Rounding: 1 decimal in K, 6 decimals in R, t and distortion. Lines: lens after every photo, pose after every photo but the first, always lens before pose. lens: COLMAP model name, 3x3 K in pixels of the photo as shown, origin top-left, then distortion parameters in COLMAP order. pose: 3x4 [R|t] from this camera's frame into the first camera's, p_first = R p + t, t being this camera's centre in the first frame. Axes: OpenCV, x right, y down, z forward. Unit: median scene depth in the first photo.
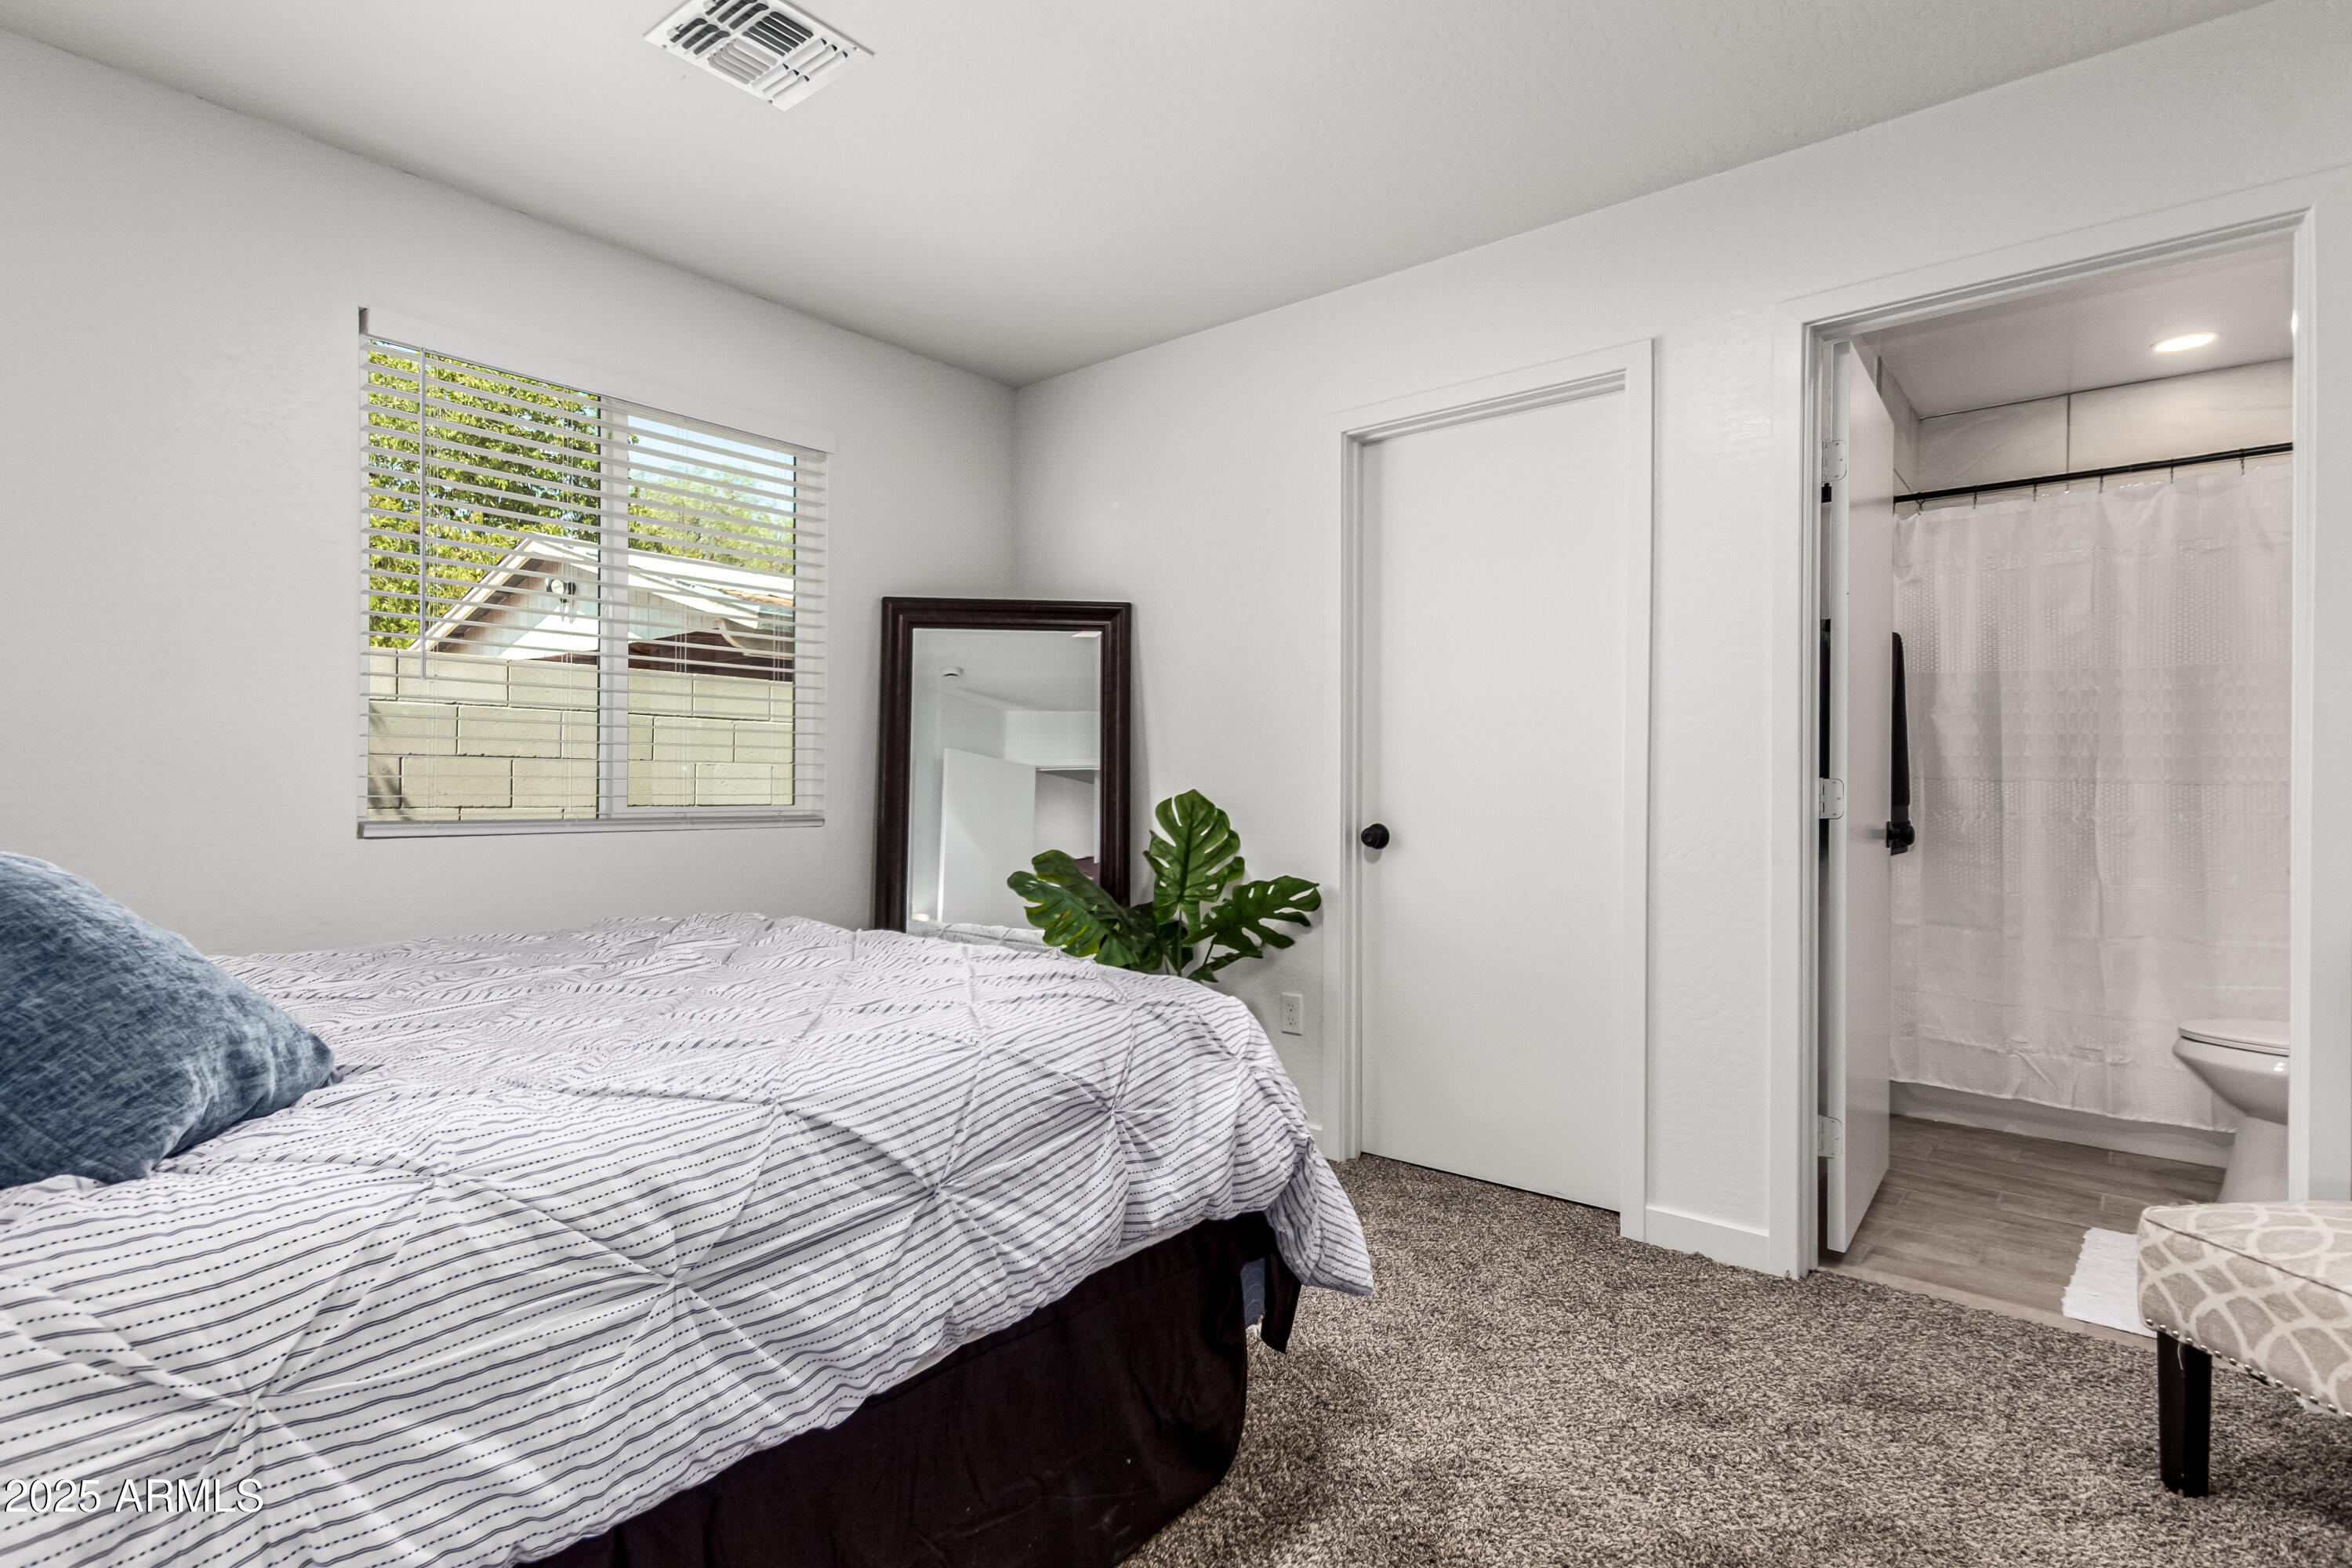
lens RADIAL K [[1144.2, 0, 1169.6], [0, 1144.2, 782.9], [0, 0, 1]] dist [0.015218, -0.000121]
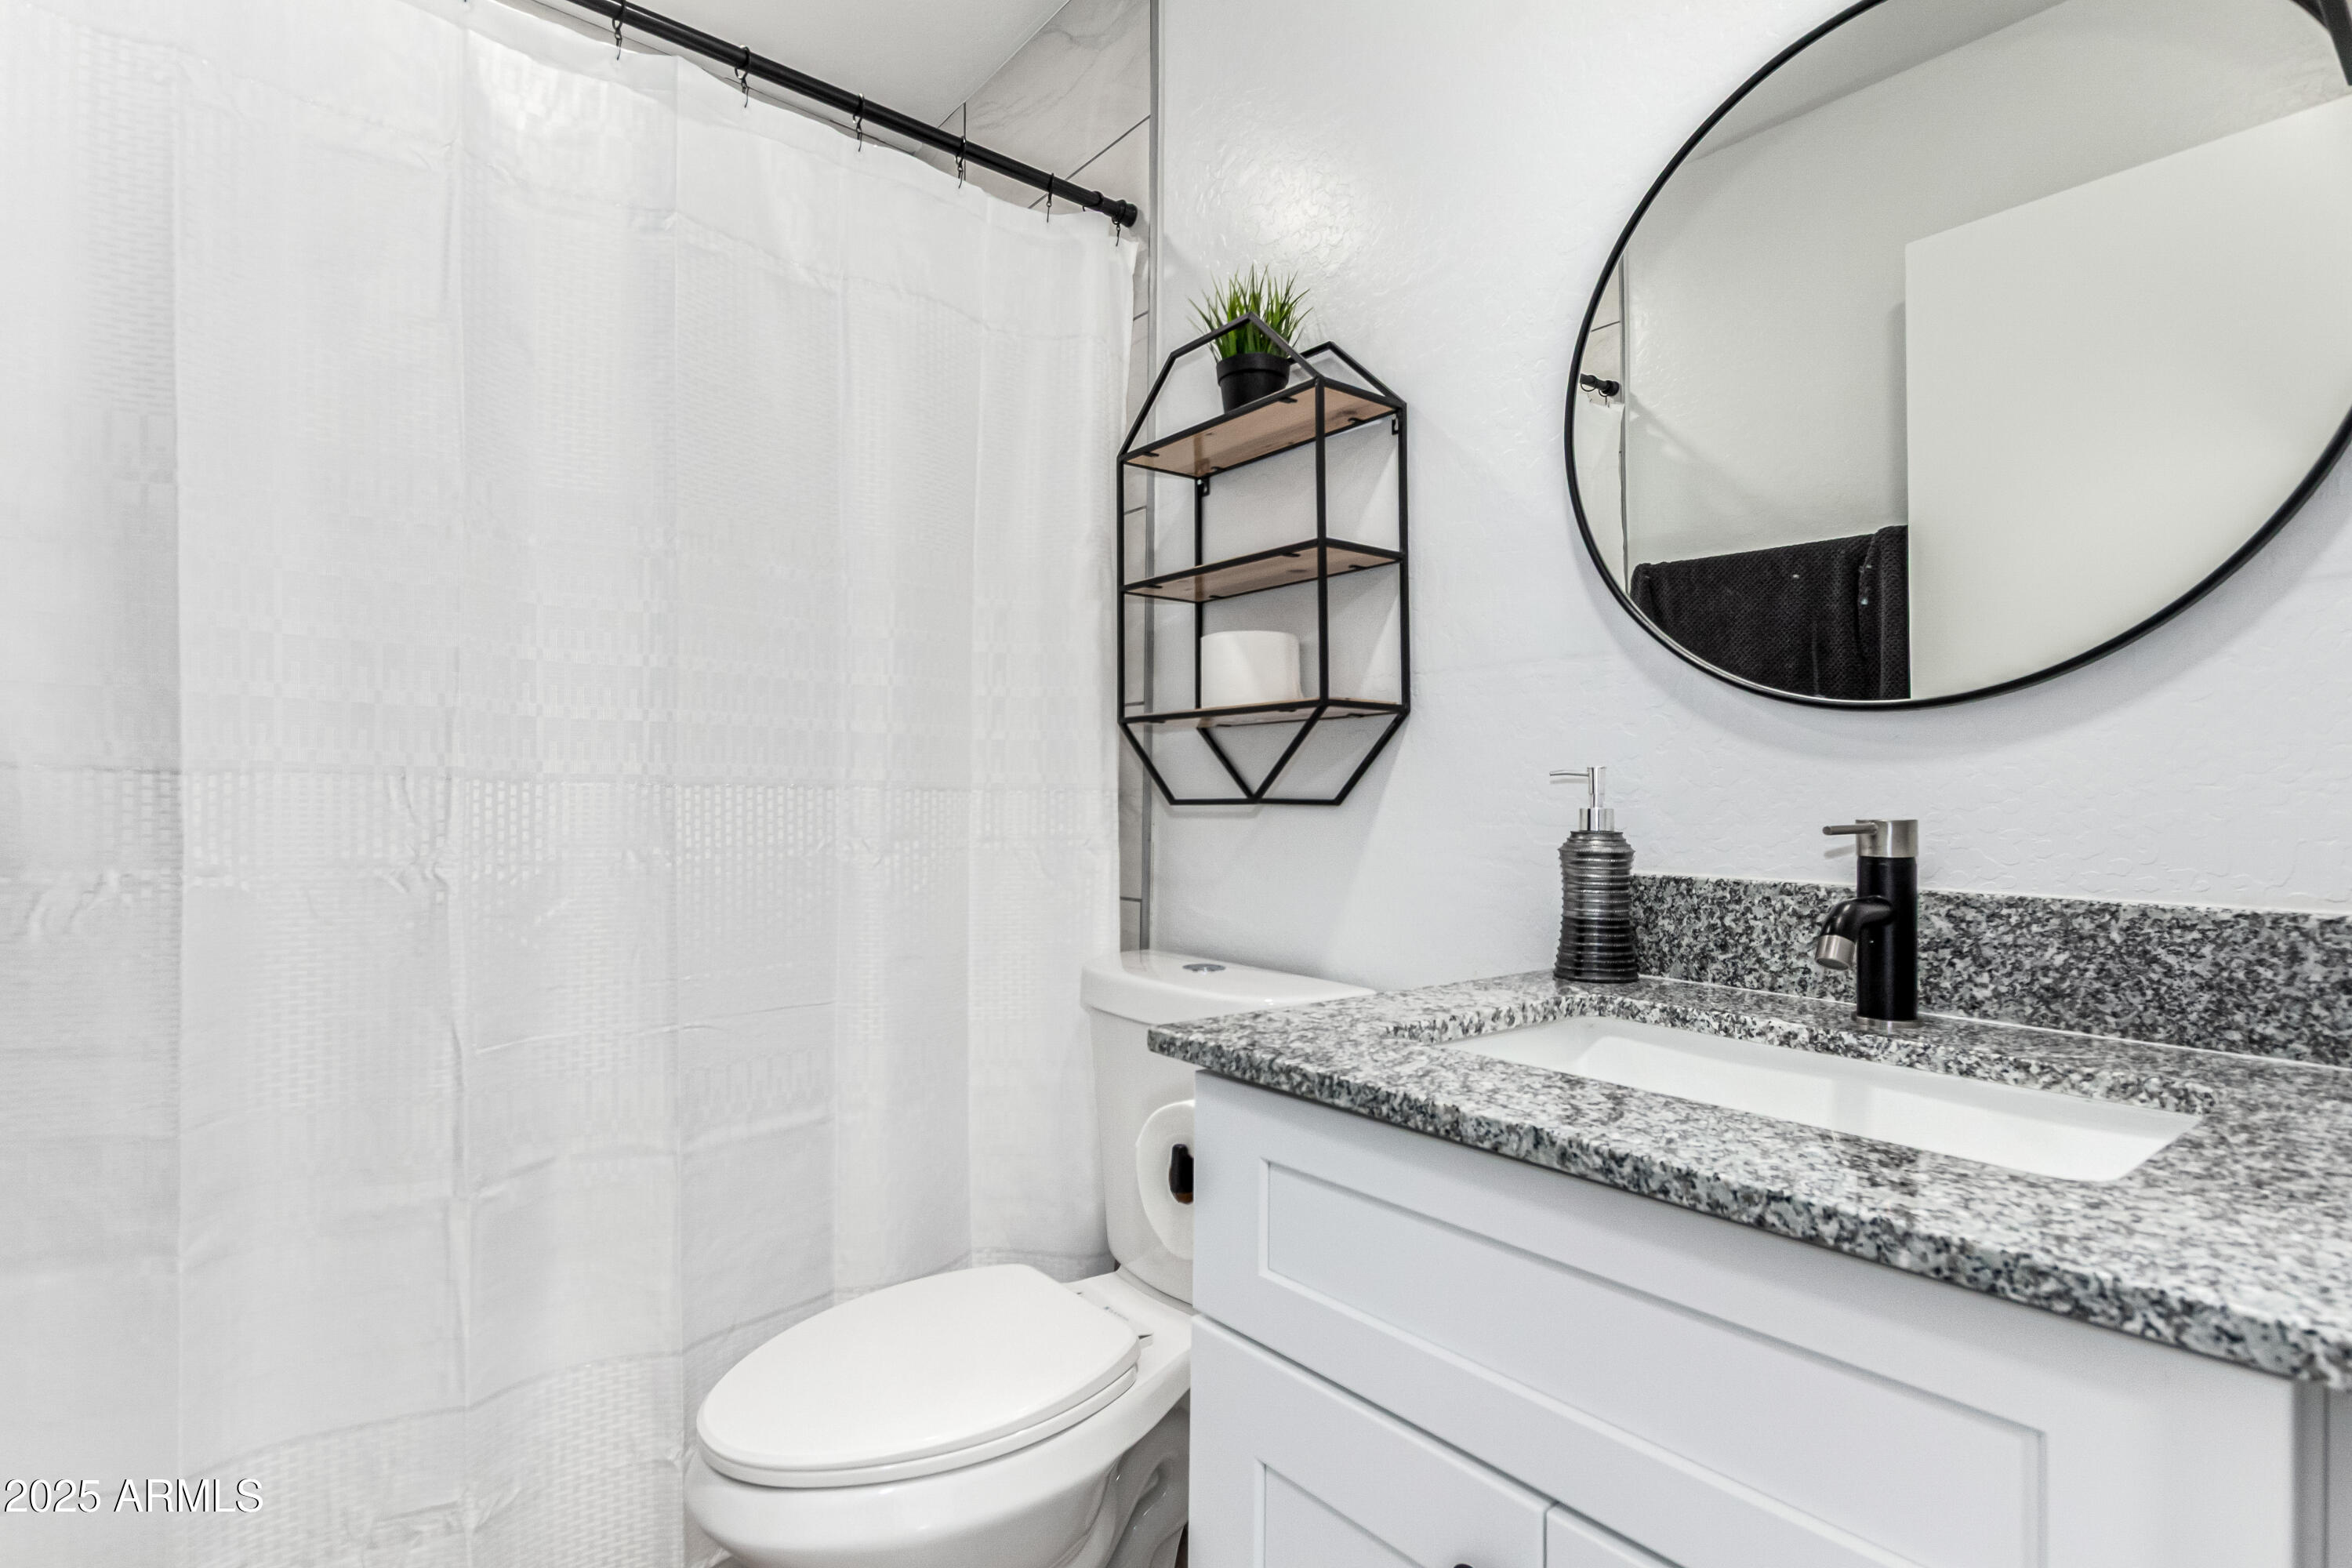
lens RADIAL K [[1144.2, 0, 1168.0], [0, 1144.2, 788.1], [0, 0, 1]] dist [0.015218, -0.000121]
pose [[0.228515, 0.006098, 0.973521, 0.471491], [-0.001210, 0.999981, -0.005980, 0.004816], [-0.973540, 0.000189, 0.228518, 0.658519]]
